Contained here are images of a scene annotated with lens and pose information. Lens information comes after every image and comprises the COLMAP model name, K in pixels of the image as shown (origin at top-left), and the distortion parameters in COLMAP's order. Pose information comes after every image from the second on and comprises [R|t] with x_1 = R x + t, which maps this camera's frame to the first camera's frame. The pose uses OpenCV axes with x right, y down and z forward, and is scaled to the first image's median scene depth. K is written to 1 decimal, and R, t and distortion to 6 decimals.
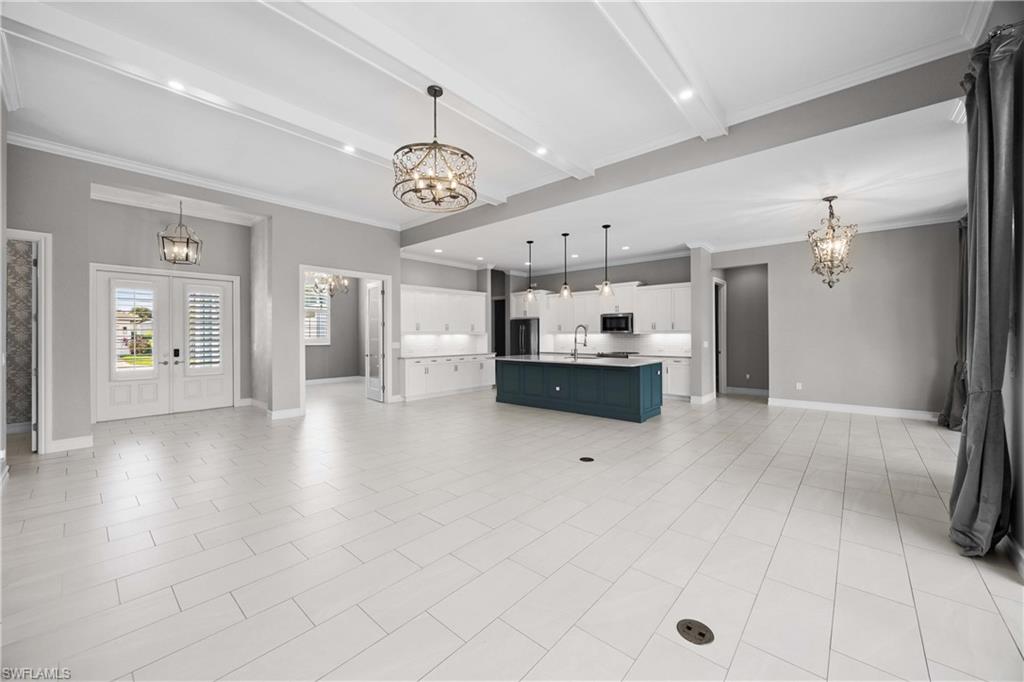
lens RADIAL K [[393.0, 0, 504.7], [0, 393.0, 335.2], [0, 0, 1]] dist [-0.001218, -0.000251]
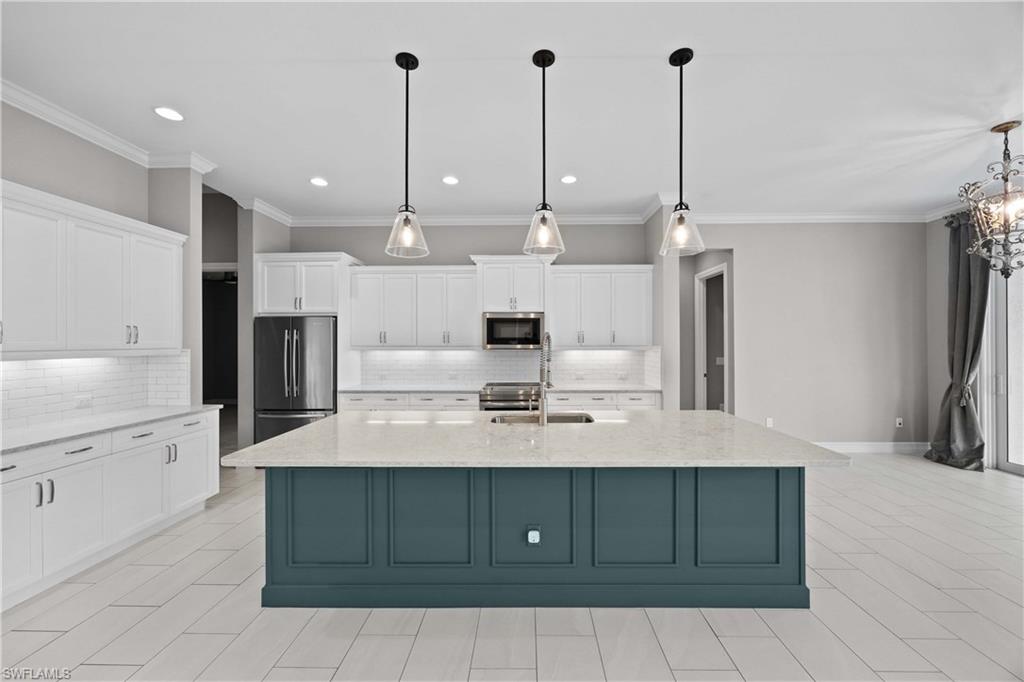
lens RADIAL K [[393.0, 0, 520.1], [0, 393.0, 340.3], [0, 0, 1]] dist [-0.001218, -0.000251]
pose [[0.748858, 0.004539, 0.662715, -0.059846], [-0.000179, 0.999978, -0.006646, -0.013402], [-0.662731, 0.004858, 0.748842, 0.581726]]
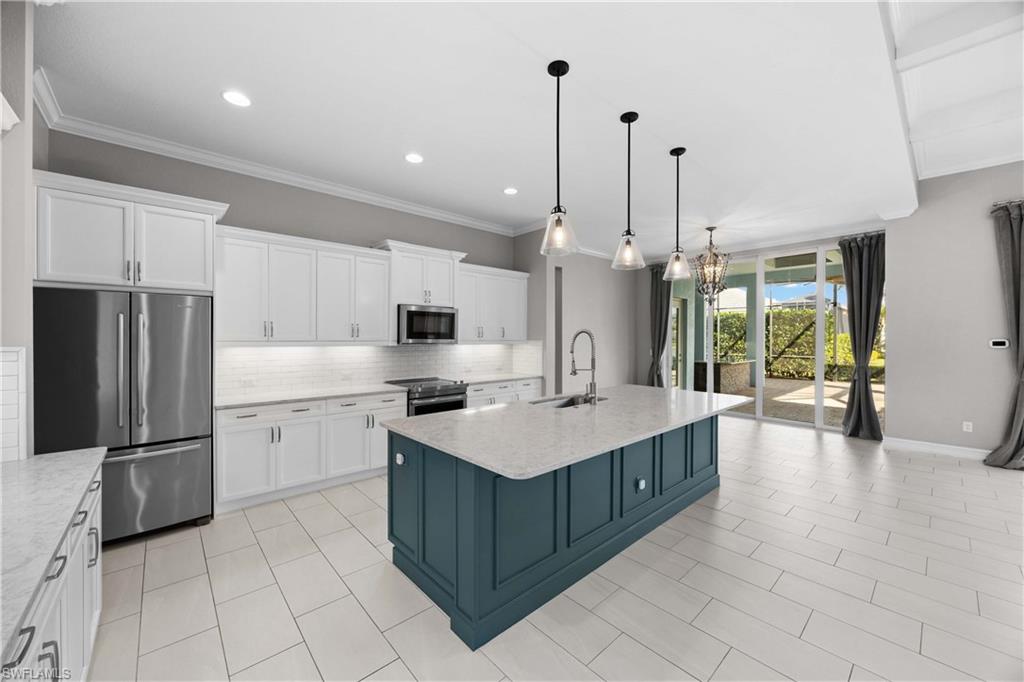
lens RADIAL K [[393.0, 0, 510.2], [0, 393.0, 335.9], [0, 0, 1]] dist [-0.001218, -0.000251]
pose [[0.095680, 0.006430, 0.995391, -0.214618], [-0.003941, 0.999974, -0.006081, -0.012648], [-0.995404, -0.003341, 0.095703, 0.823802]]
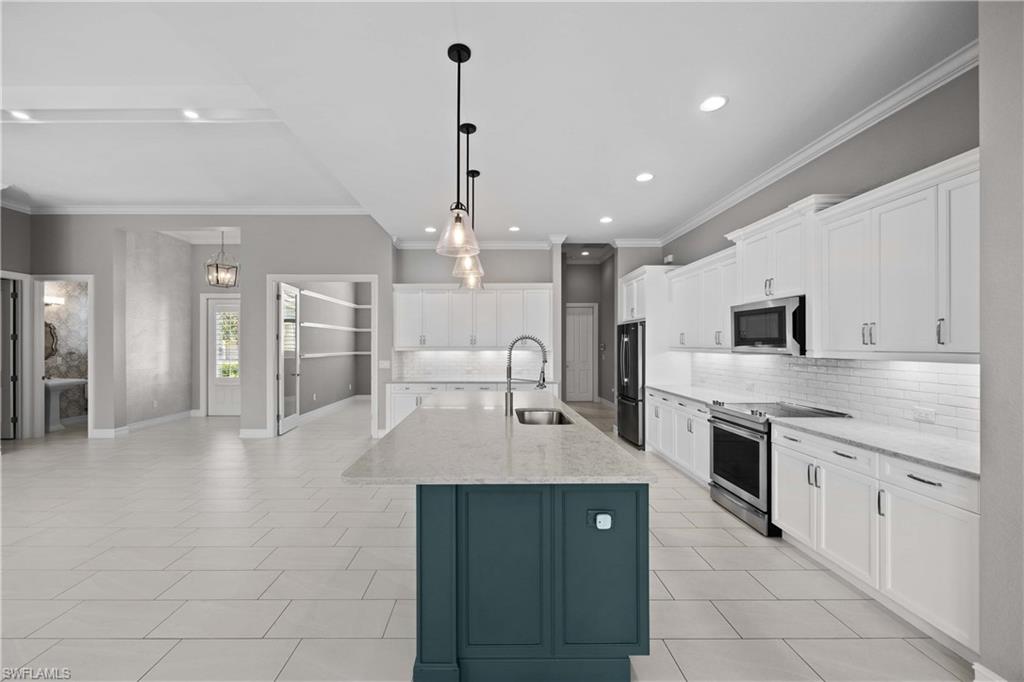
lens RADIAL K [[393.0, 0, 496.1], [0, 393.0, 343.3], [0, 0, 1]] dist [-0.001218, -0.000251]
pose [[0.679075, 0.002191, -0.734066, 0.373678], [-0.000600, 0.999997, 0.002430, -0.015393], [0.734069, -0.001209, 0.679074, 0.552727]]
